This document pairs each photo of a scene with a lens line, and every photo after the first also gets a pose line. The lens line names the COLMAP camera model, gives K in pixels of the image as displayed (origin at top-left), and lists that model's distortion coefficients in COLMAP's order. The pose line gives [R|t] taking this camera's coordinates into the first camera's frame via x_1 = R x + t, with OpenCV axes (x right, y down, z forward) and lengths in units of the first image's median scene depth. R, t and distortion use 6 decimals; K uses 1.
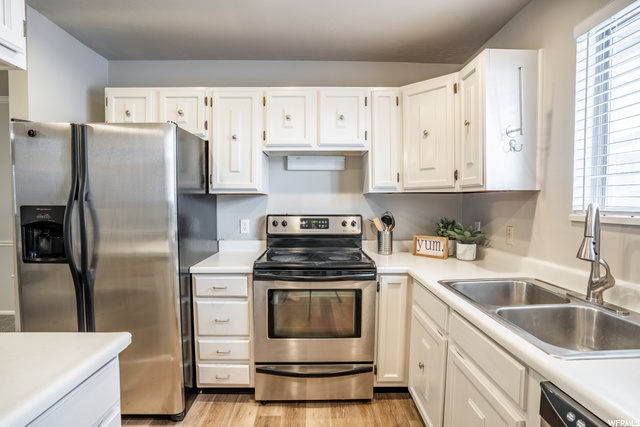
lens RADIAL K [[316.8, 0, 318.8], [0, 316.8, 213.7], [0, 0, 1]] dist [-0.055447, 0.012867]
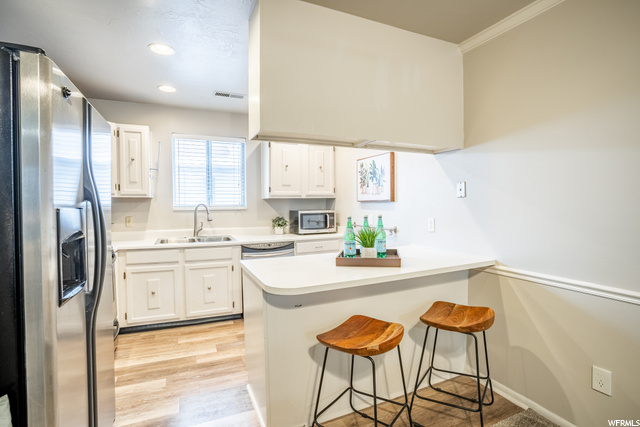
lens RADIAL K [[316.8, 0, 315.3], [0, 316.8, 215.3], [0, 0, 1]] dist [-0.055447, 0.012867]
pose [[-0.379052, -0.033502, 0.924769, -1.428540], [0.039949, 0.997820, 0.052523, -0.019097], [-0.924513, 0.056853, -0.376887, 0.653419]]
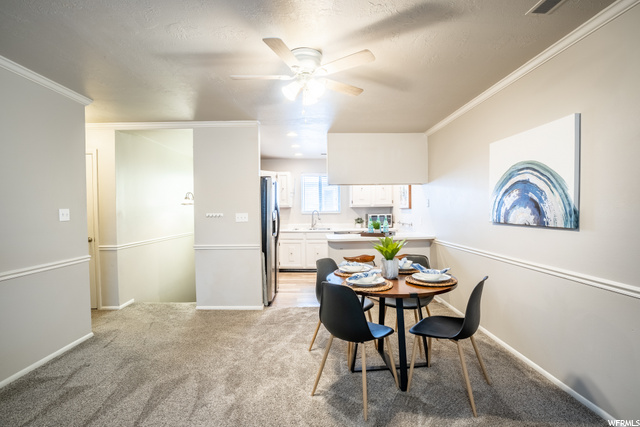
lens RADIAL K [[316.8, 0, 323.9], [0, 316.8, 215.7], [0, 0, 1]] dist [-0.055447, 0.012867]
pose [[-0.012879, -0.018931, 0.999738, -2.945511], [0.046718, 0.998717, 0.019513, -0.020390], [-0.998825, 0.046957, -0.011978, 0.524944]]
